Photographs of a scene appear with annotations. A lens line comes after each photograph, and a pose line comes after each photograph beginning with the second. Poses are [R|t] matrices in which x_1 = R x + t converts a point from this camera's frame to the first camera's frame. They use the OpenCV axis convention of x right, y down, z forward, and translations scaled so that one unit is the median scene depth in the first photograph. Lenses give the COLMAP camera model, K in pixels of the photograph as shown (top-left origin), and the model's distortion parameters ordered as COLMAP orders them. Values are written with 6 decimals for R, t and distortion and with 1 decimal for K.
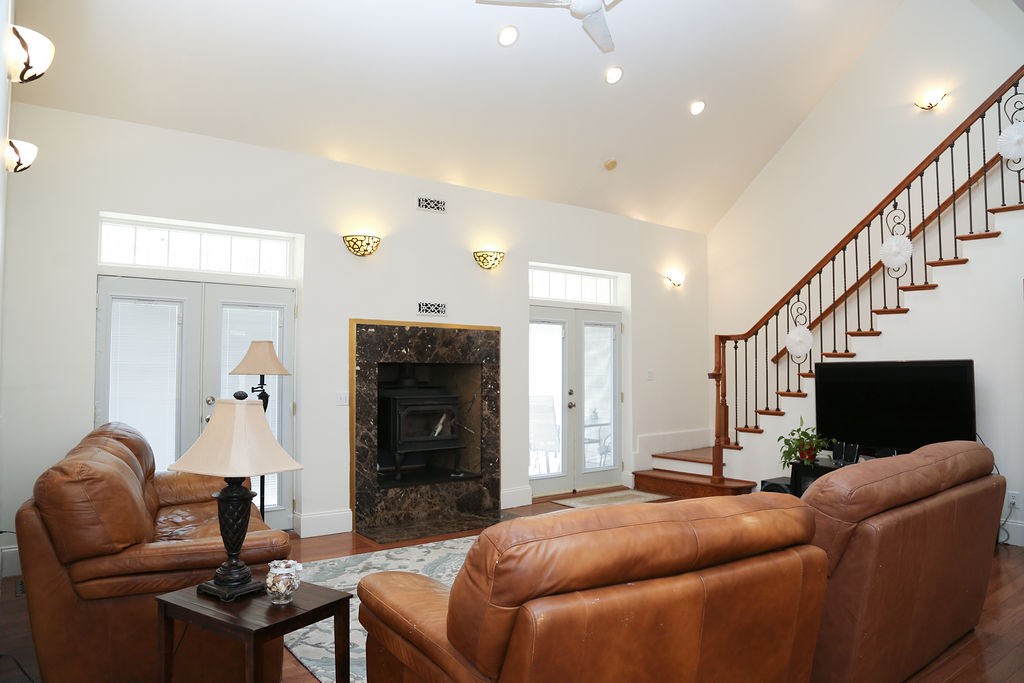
lens RADIAL K [[693.8, 0, 509.1], [0, 693.8, 344.7], [0, 0, 1]] dist [-0.117638, 0.055938]
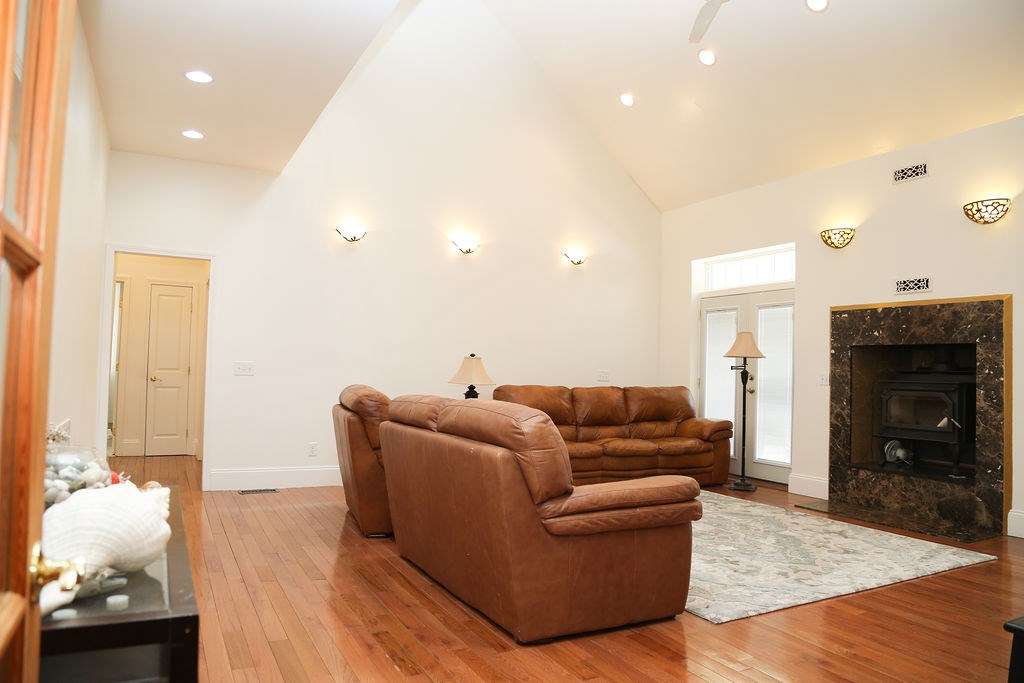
lens RADIAL K [[693.8, 0, 509.1], [0, 693.8, 344.7], [0, 0, 1]] dist [-0.117638, 0.055938]
pose [[-0.173338, -0.042979, -0.983924, 0.878261], [0.010151, 0.998916, -0.045422, 0.063309], [0.984810, -0.017861, -0.172714, 0.645940]]
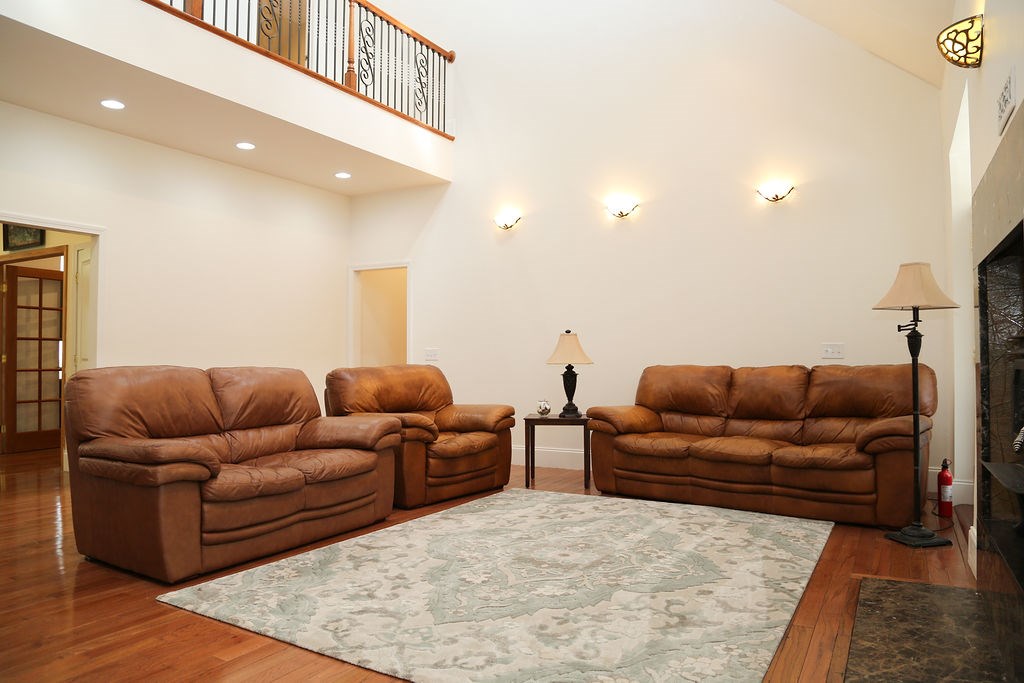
lens RADIAL K [[693.8, 0, 509.1], [0, 693.8, 344.7], [0, 0, 1]] dist [-0.117638, 0.055938]
pose [[-0.922424, -0.010542, -0.386035, 0.287467], [0.011140, 0.998485, -0.053885, 0.099665], [0.386019, -0.054005, -0.920909, 1.258880]]
